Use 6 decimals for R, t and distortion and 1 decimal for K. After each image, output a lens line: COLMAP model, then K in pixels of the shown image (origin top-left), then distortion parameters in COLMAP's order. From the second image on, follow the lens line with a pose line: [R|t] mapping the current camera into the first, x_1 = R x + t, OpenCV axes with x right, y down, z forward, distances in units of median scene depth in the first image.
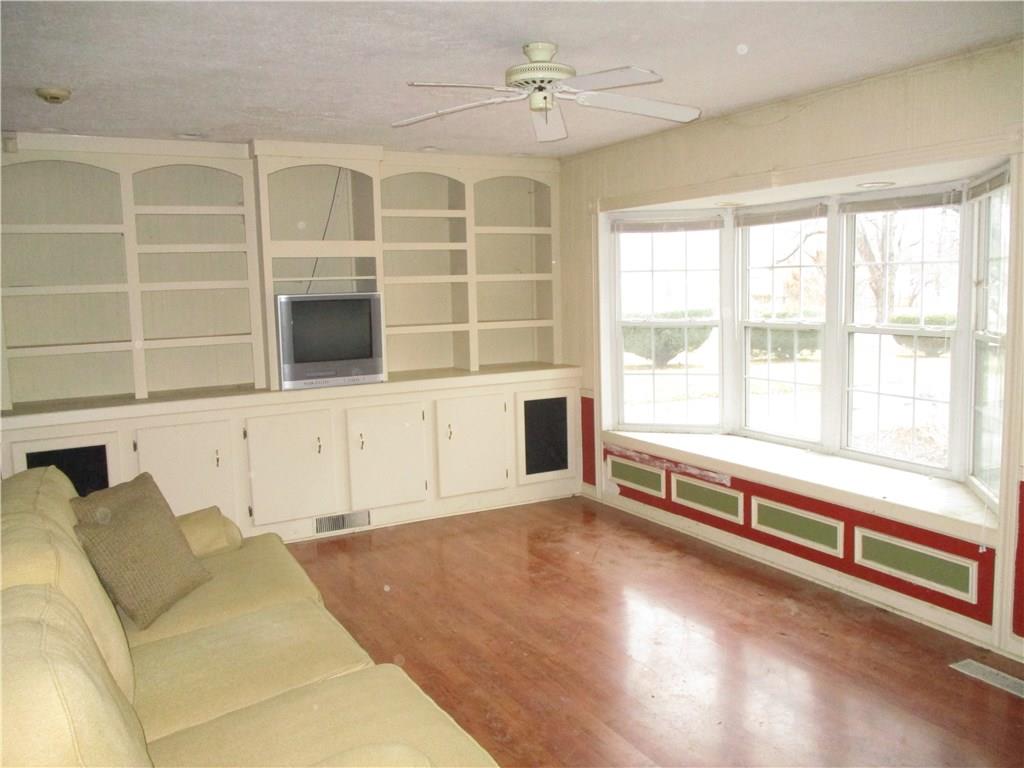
lens RADIAL K [[865.6, 0, 516.6], [0, 865.6, 360.7], [0, 0, 1]] dist [-0.021103, 0.022114]
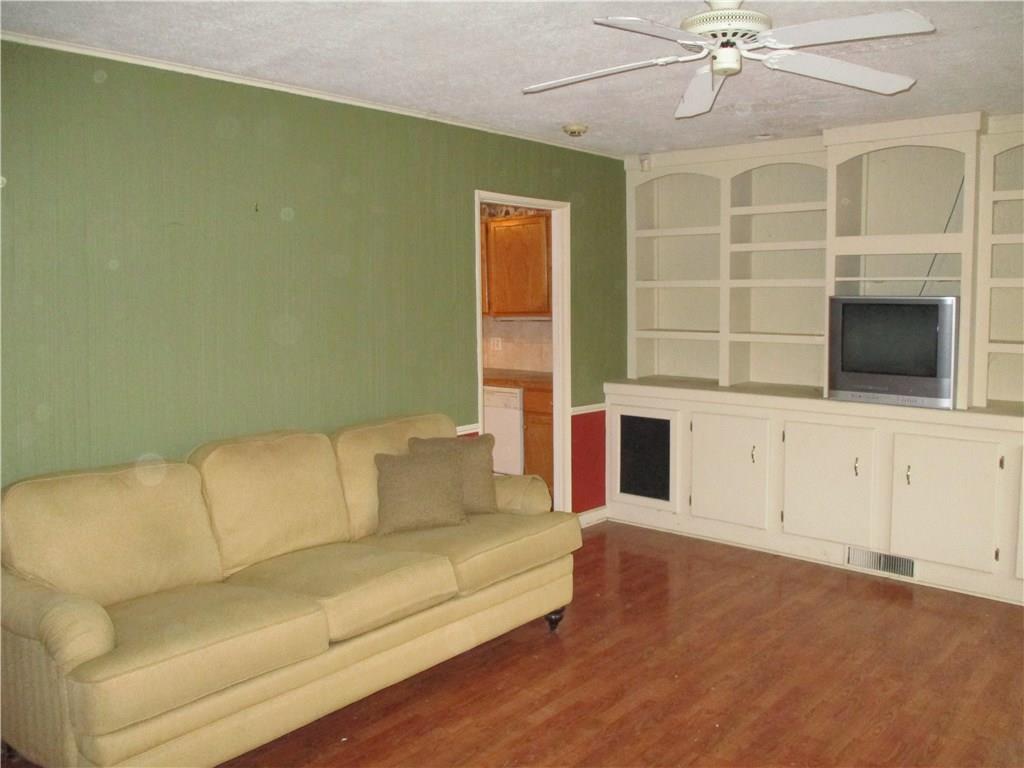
lens RADIAL K [[865.6, 0, 527.0], [0, 865.6, 357.5], [0, 0, 1]] dist [-0.021103, 0.022114]
pose [[0.360039, 0.101761, -0.927371, 0.455058], [-0.096594, 0.992757, 0.071435, -0.043590], [0.927923, 0.063859, 0.367261, 0.353796]]
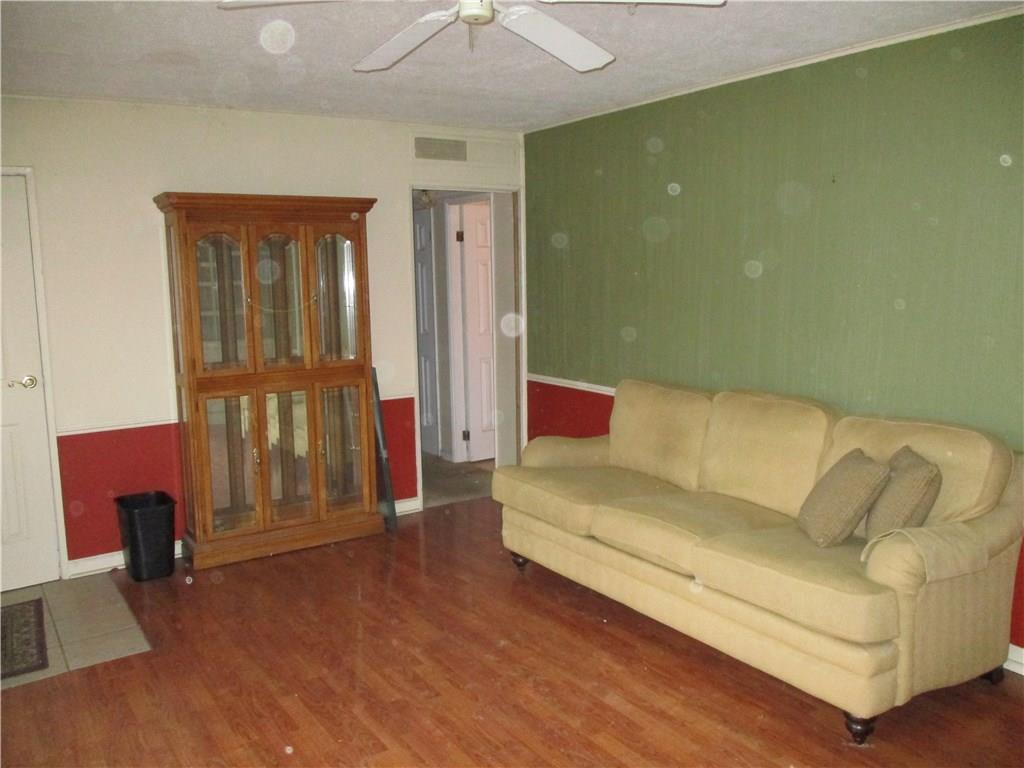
lens RADIAL K [[865.6, 0, 521.5], [0, 865.6, 373.4], [0, 0, 1]] dist [-0.021103, 0.022114]
pose [[-0.994355, 0.056450, -0.089844, 0.043801], [0.034445, 0.972609, 0.229879, -0.109183], [0.100360, 0.225487, -0.969063, 1.093428]]
